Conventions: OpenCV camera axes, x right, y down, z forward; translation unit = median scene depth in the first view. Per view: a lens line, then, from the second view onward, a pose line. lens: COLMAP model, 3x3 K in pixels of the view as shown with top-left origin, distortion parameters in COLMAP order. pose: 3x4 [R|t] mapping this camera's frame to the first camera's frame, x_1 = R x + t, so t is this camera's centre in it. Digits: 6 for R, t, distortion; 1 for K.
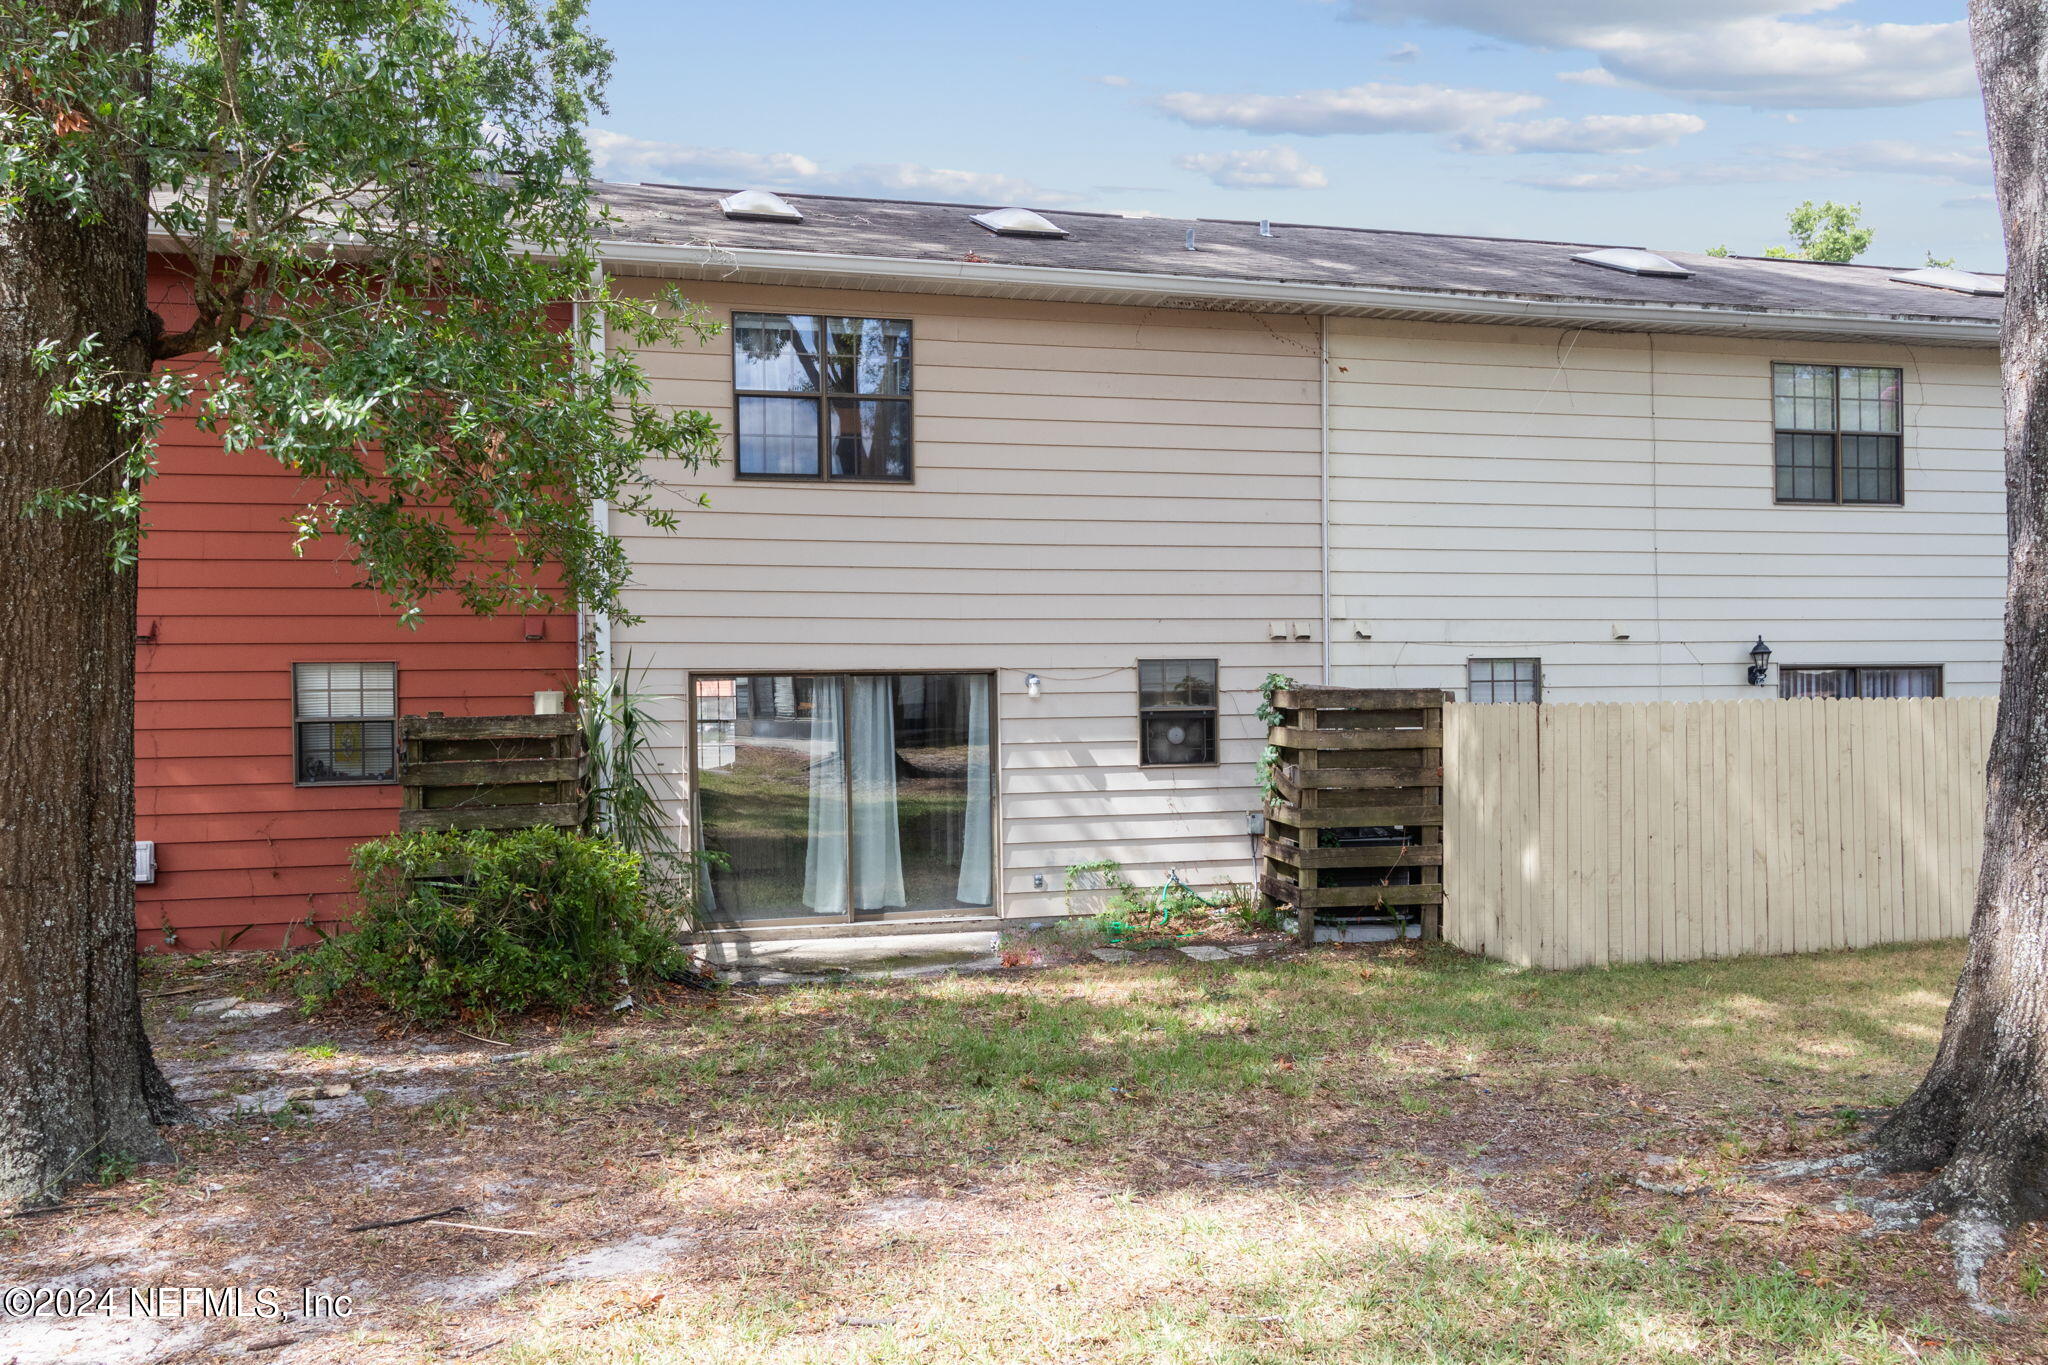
lens RADIAL K [[1497.0, 0, 1024.0], [0, 1497.0, 682.5], [0, 0, 1]] dist [0.010224, 0.002063]
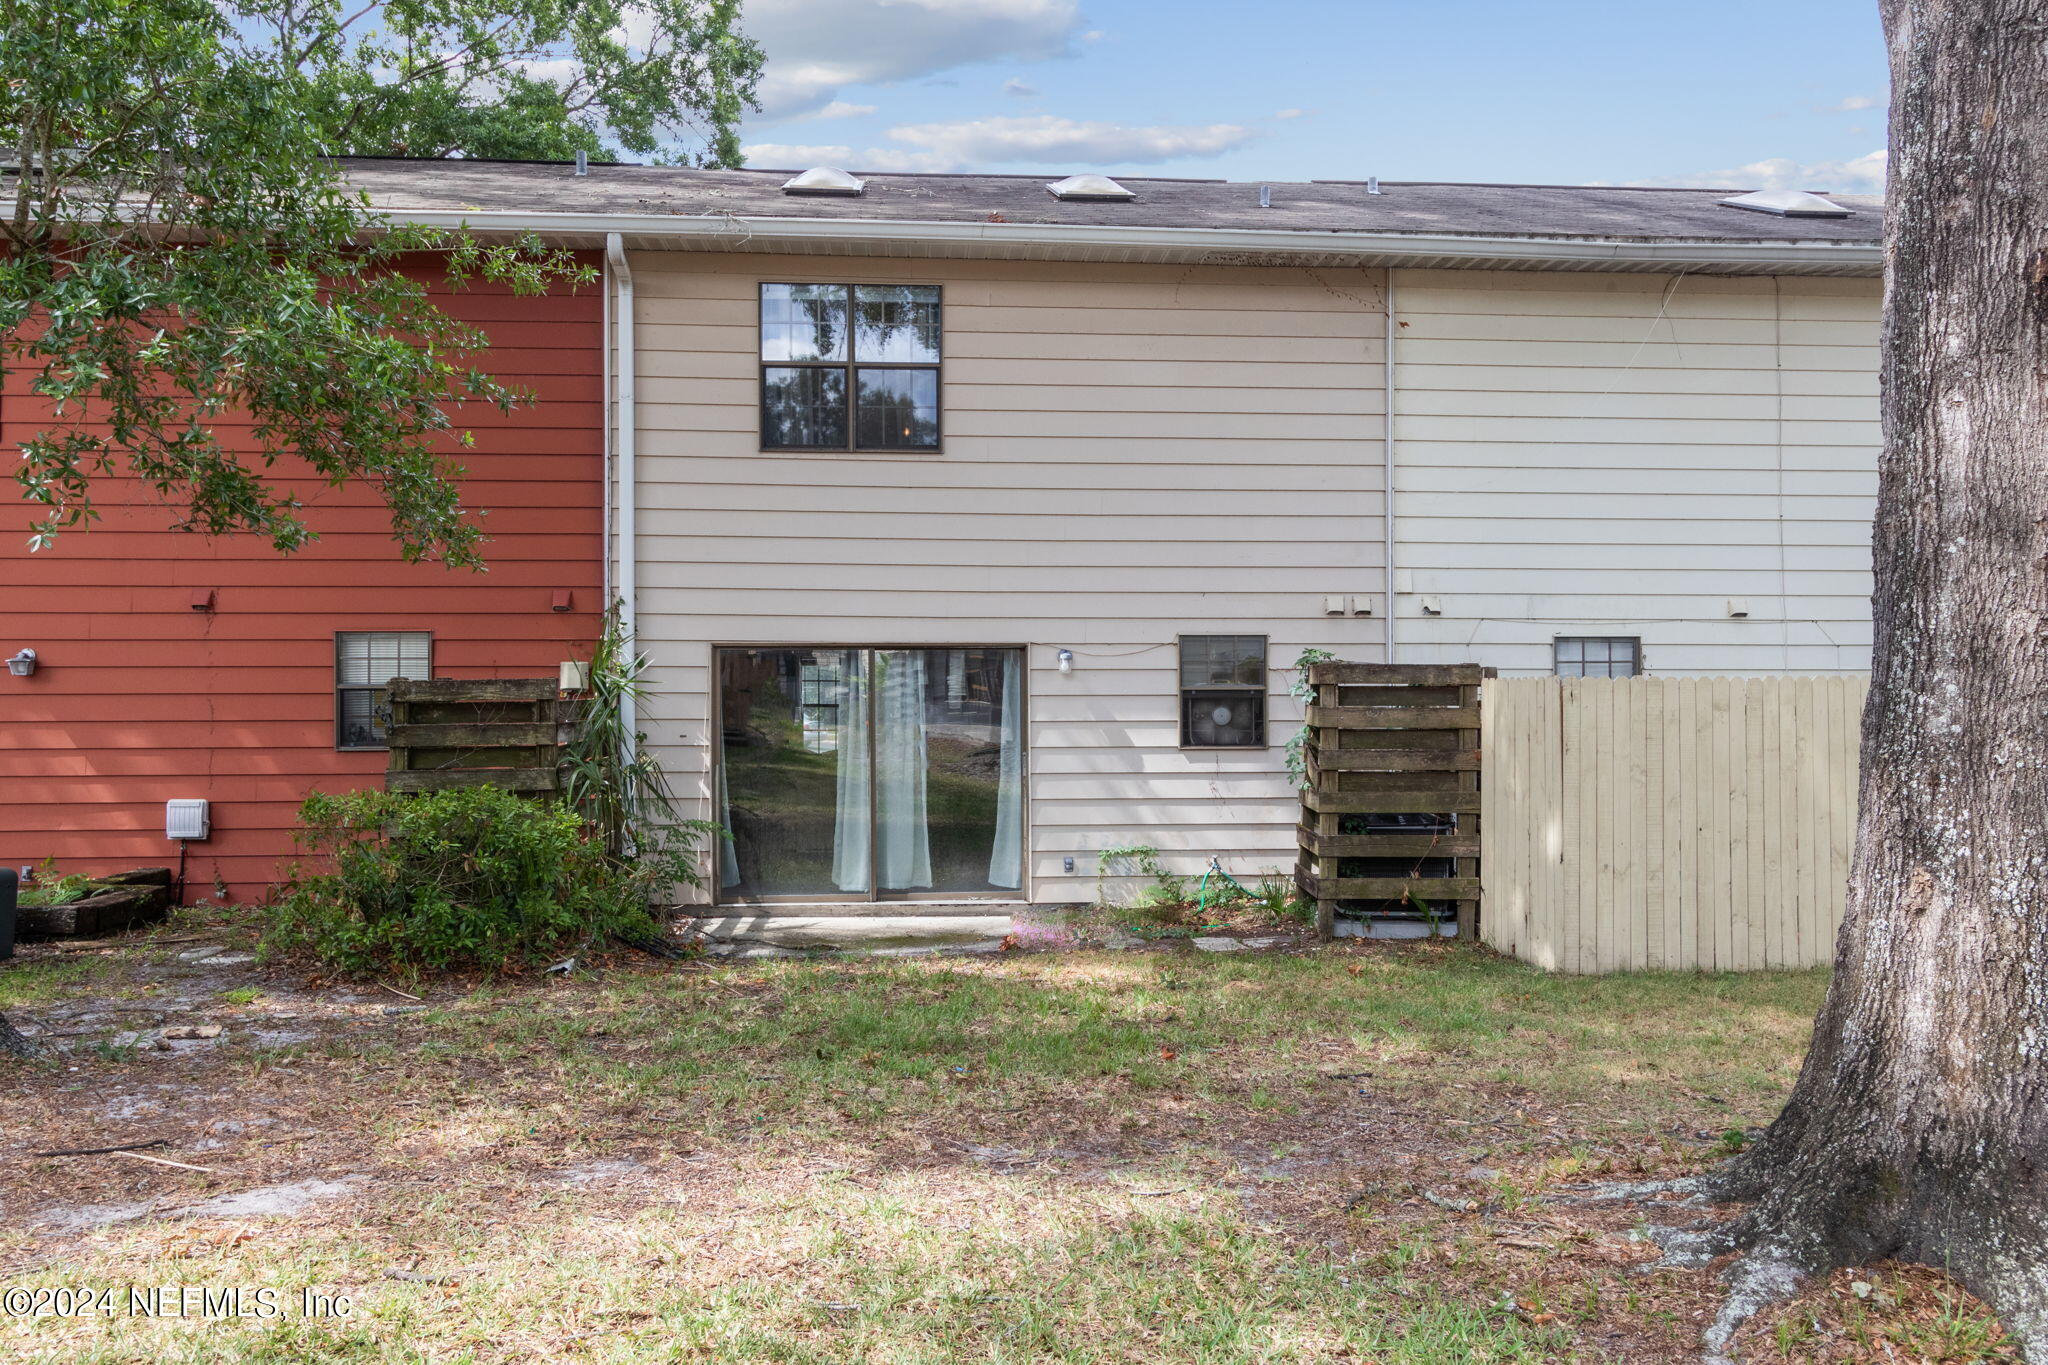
lens RADIAL K [[1506.3, 0, 1020.2], [0, 1506.3, 670.0], [0, 0, 1]] dist [0.009177, 0.000163]
pose [[0.986059, 0.007288, -0.166234, 0.144250], [-0.009018, 0.999913, -0.009656, 0.017928], [0.166149, 0.011021, 0.986039, 0.043841]]
